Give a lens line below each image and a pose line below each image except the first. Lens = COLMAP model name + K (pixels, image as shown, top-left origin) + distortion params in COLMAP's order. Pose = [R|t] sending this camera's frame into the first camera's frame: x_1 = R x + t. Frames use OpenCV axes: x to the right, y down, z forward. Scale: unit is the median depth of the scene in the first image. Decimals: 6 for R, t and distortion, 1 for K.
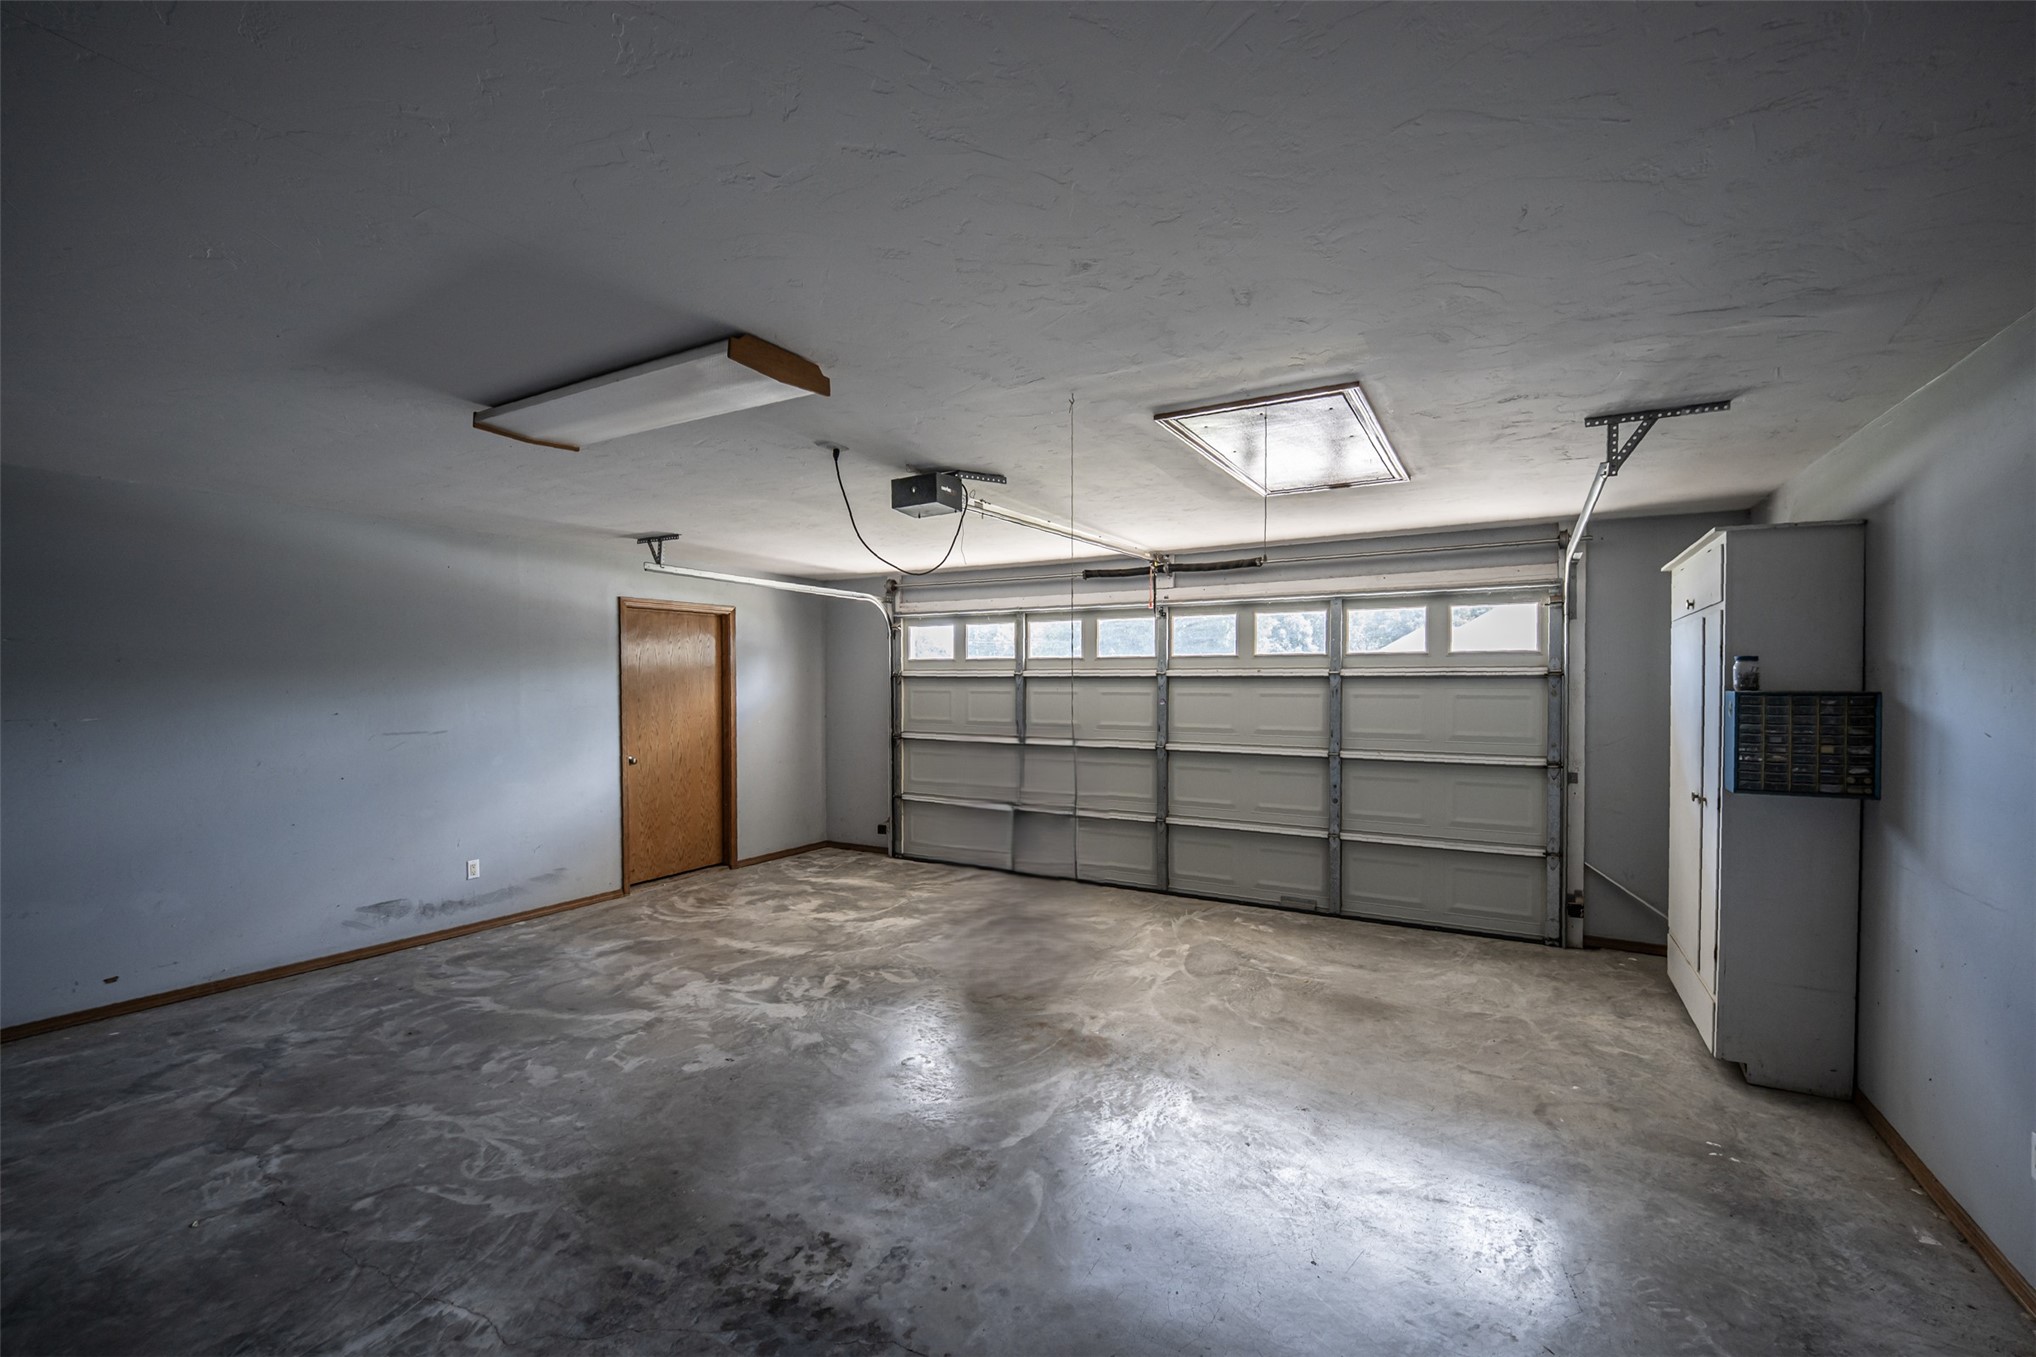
lens RADIAL K [[851.2, 0, 1017.9], [0, 851.2, 678.9], [0, 0, 1]] dist [-0.005625, -0.001151]
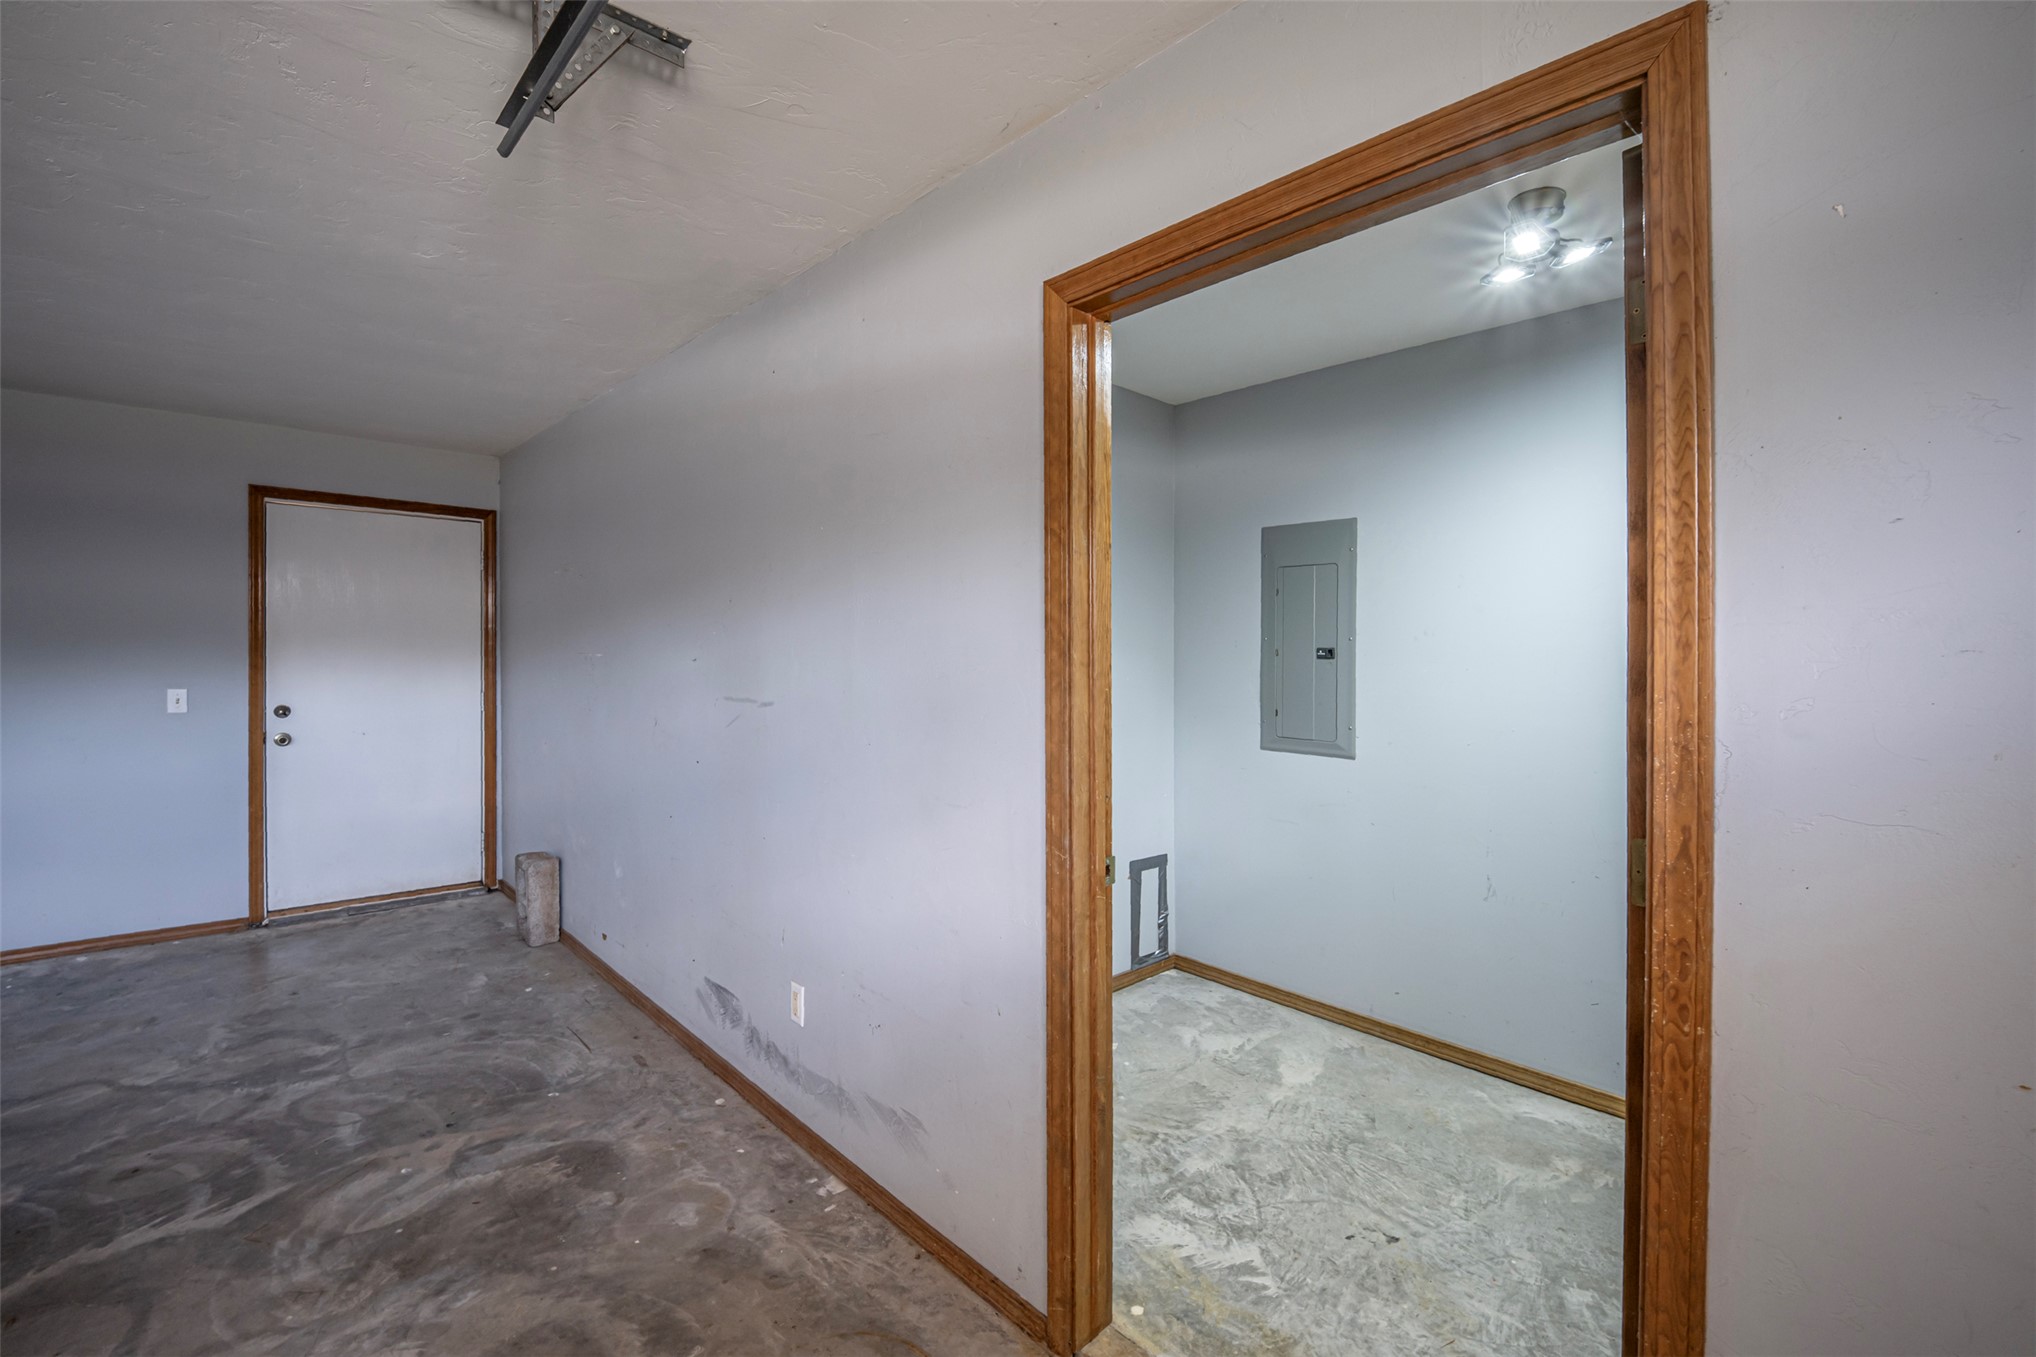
lens RADIAL K [[851.2, 0, 1015.0], [0, 851.2, 665.1], [0, 0, 1]] dist [-0.005625, -0.001151]
pose [[-0.285909, 0.002958, -0.958252, -0.264118], [-0.012251, 0.999902, 0.006742, 0.039267], [0.958178, 0.013667, -0.285845, 1.431957]]
